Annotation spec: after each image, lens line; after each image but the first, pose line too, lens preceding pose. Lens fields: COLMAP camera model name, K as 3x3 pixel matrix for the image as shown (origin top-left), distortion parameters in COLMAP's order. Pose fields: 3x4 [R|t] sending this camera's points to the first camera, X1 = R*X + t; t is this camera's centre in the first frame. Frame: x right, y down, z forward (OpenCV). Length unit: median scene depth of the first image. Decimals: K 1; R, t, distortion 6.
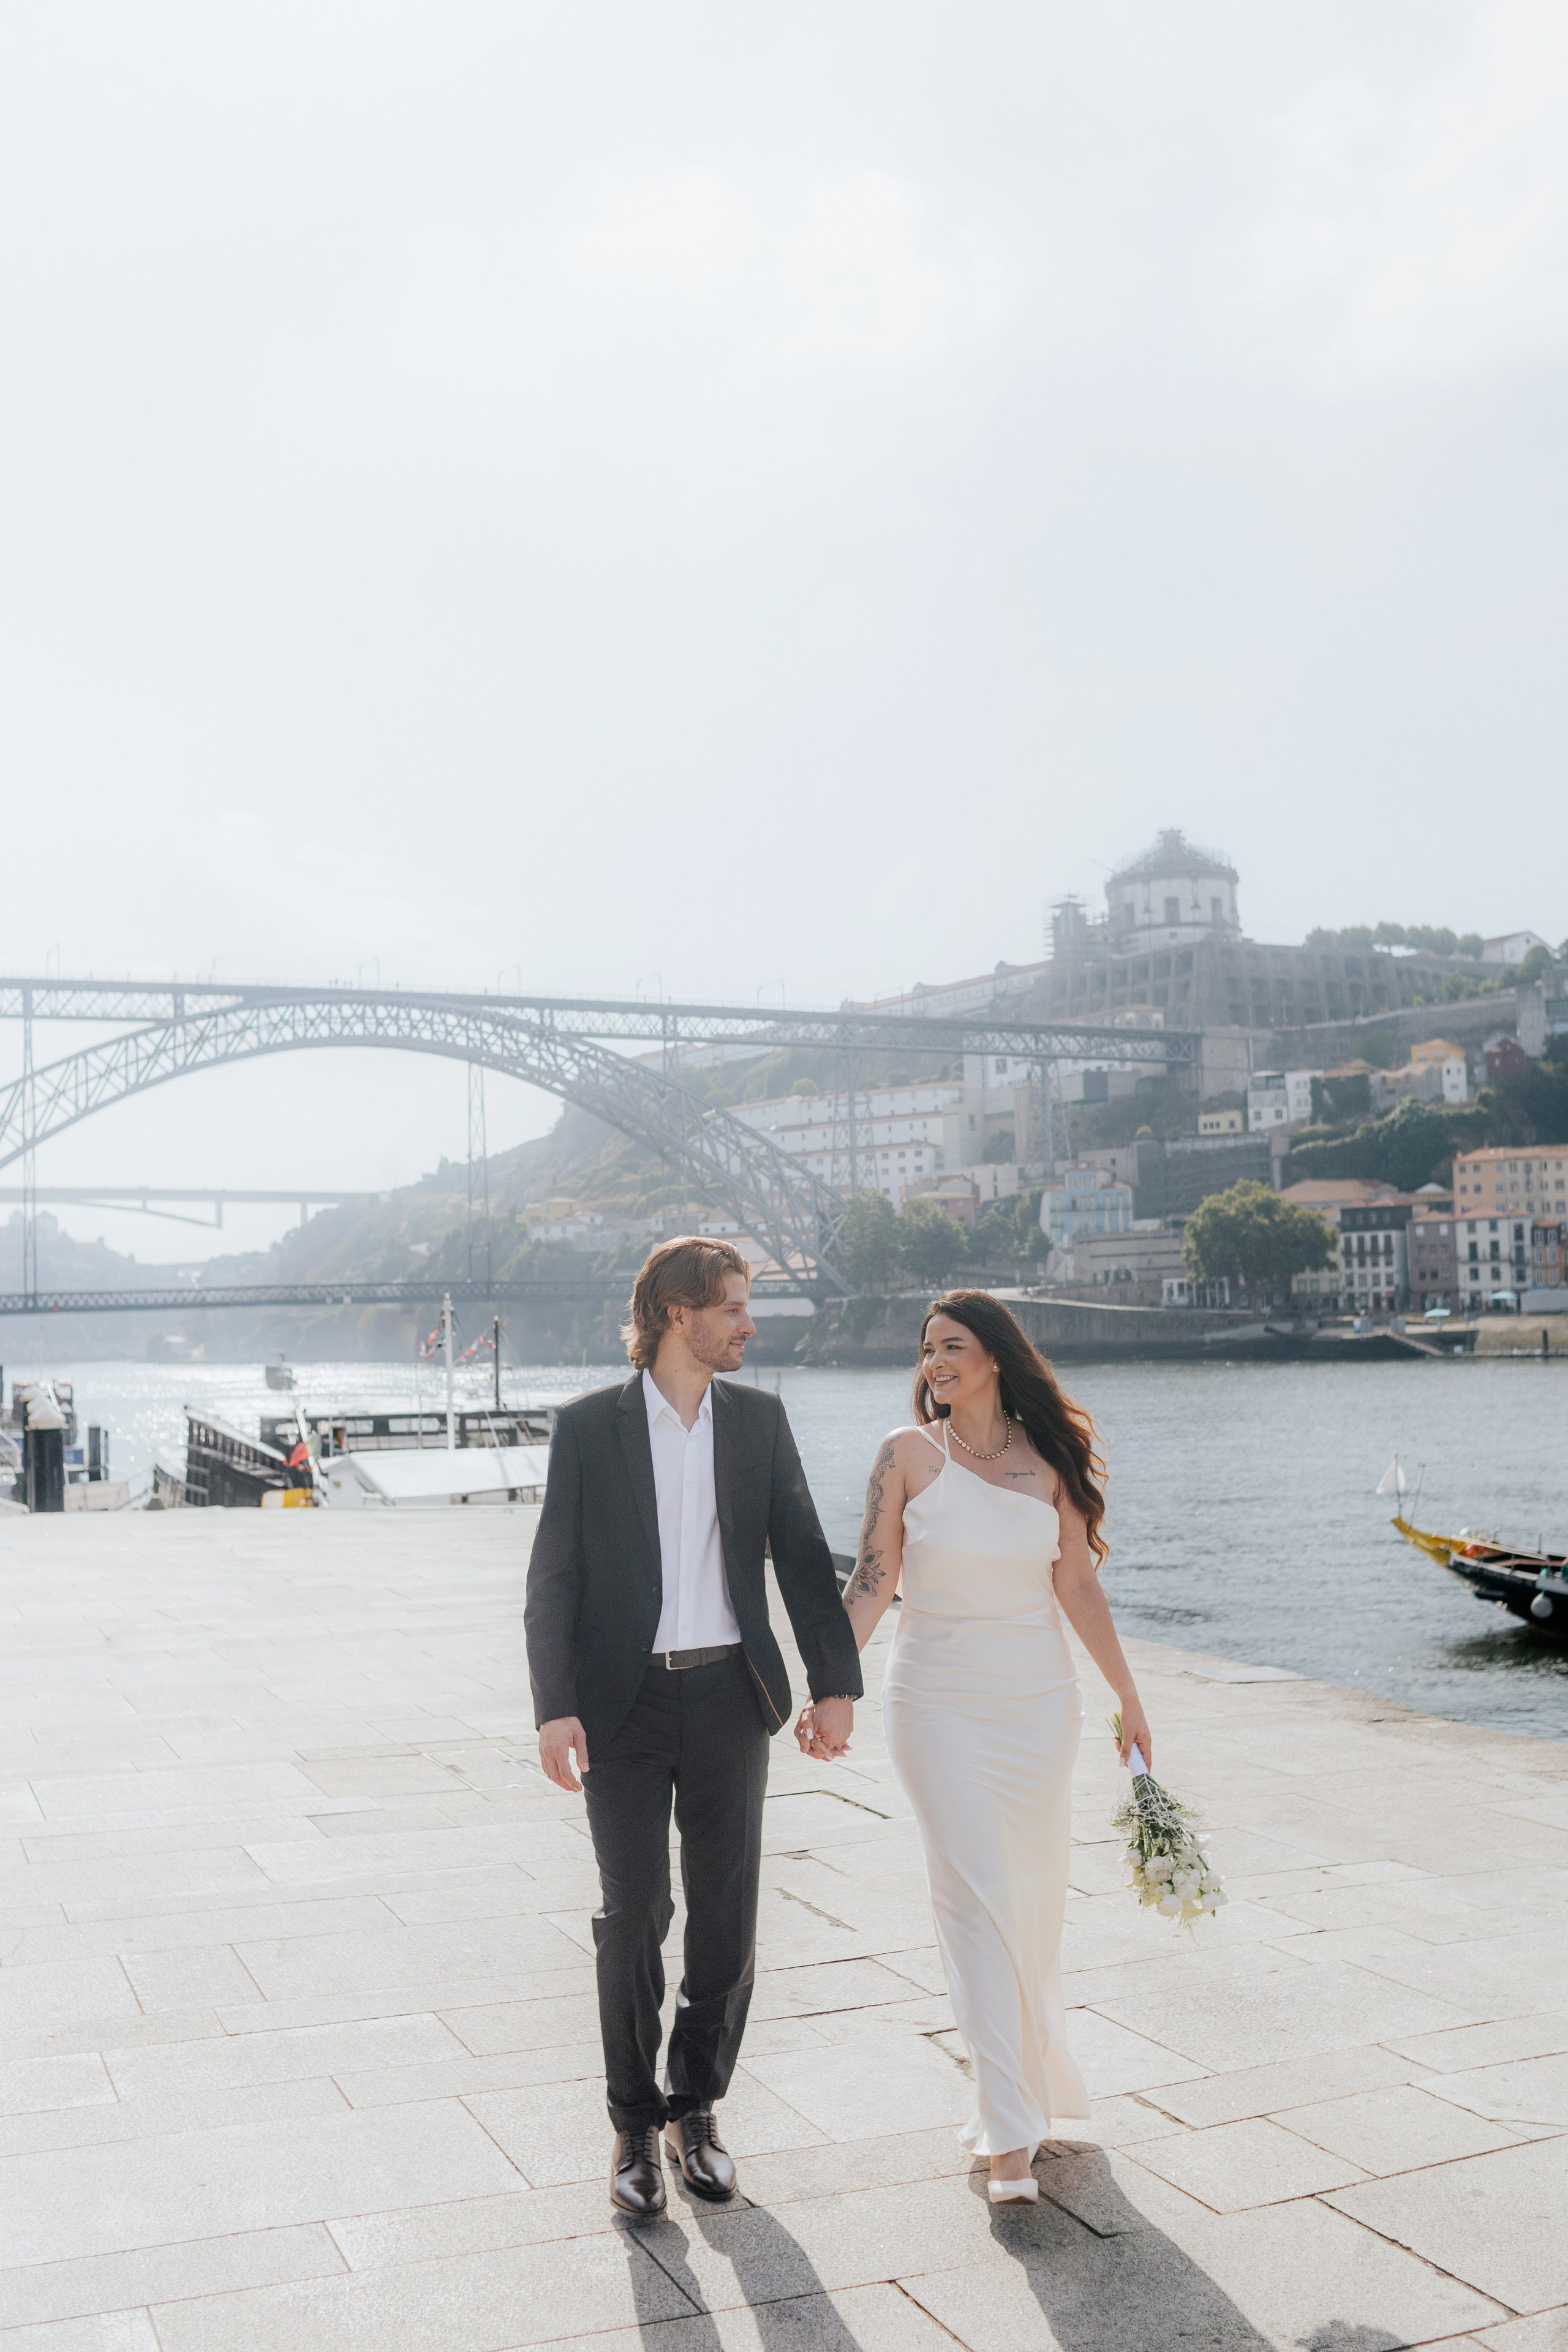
lens RADIAL K [[2270.2, 0, 761.6], [0, 2270.2, 1178.6], [0, 0, 1]] dist [-0.004777, 0.012867]
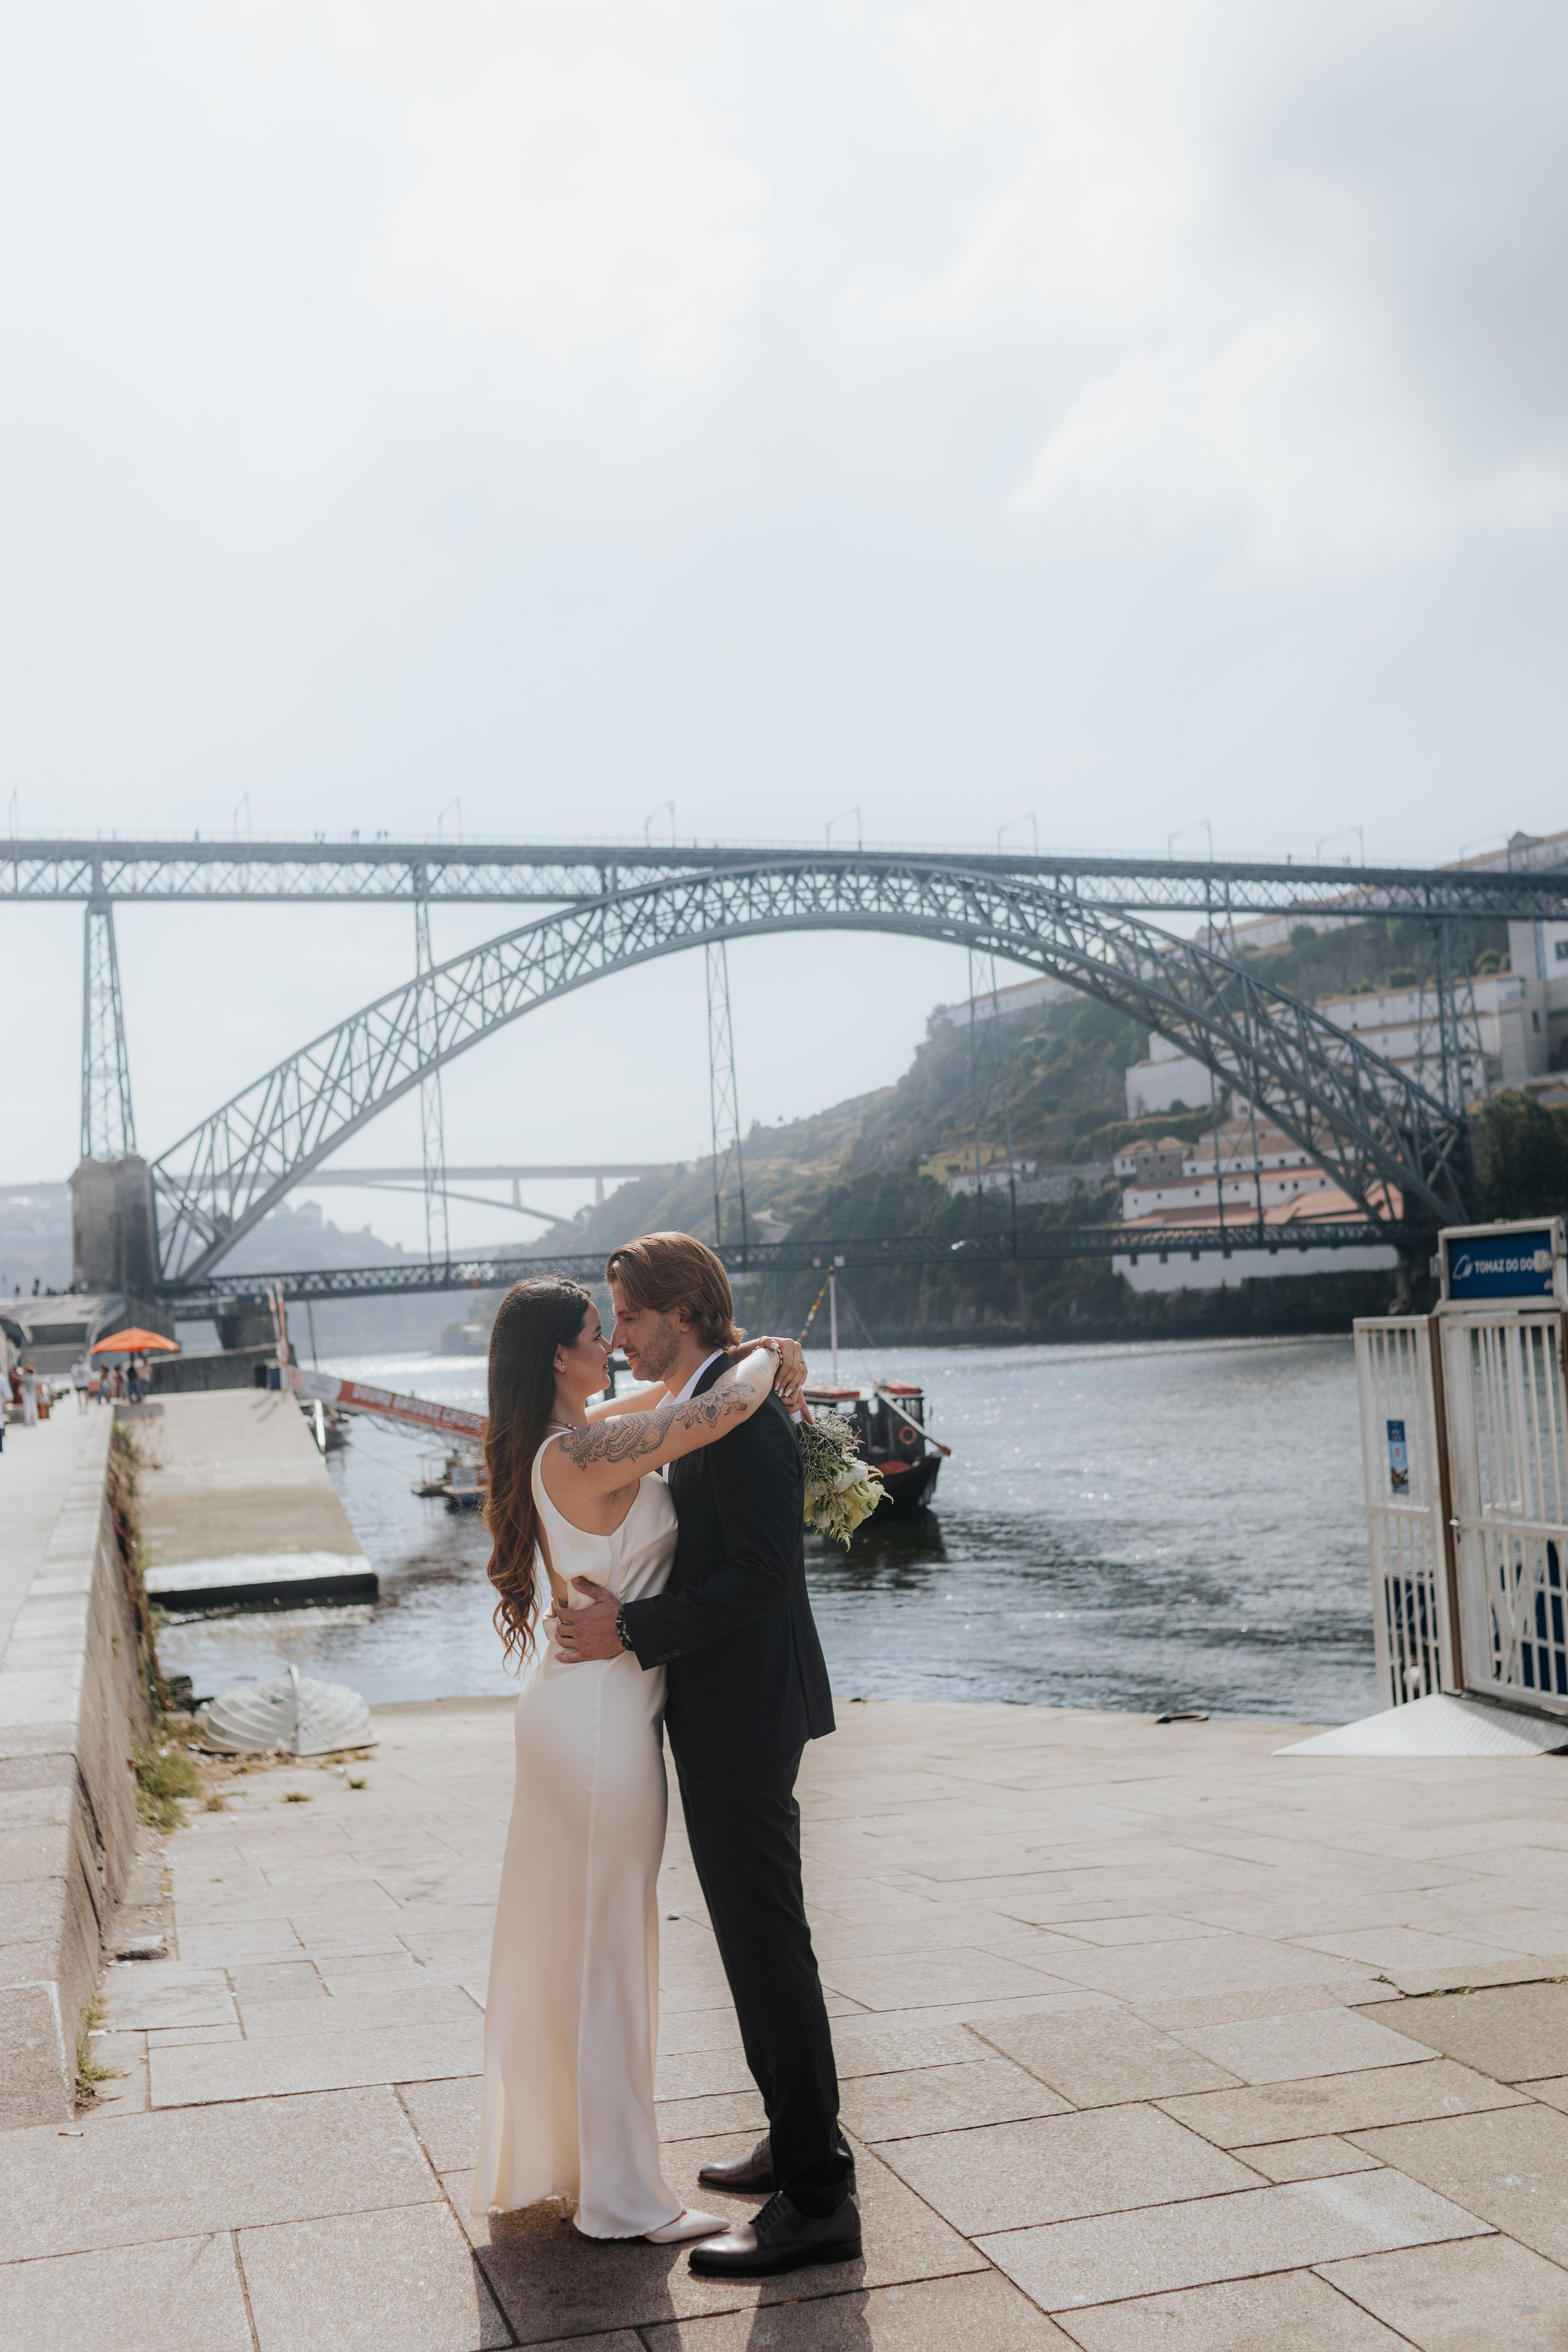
lens RADIAL K [[2270.2, 0, 761.6], [0, 2270.2, 1178.6], [0, 0, 1]] dist [-0.004777, 0.012867]
pose [[0.995056, -0.033839, -0.093377, -0.119591], [0.034593, 0.999381, 0.006468, 0.017805], [0.093101, -0.009667, 0.995610, 0.214773]]
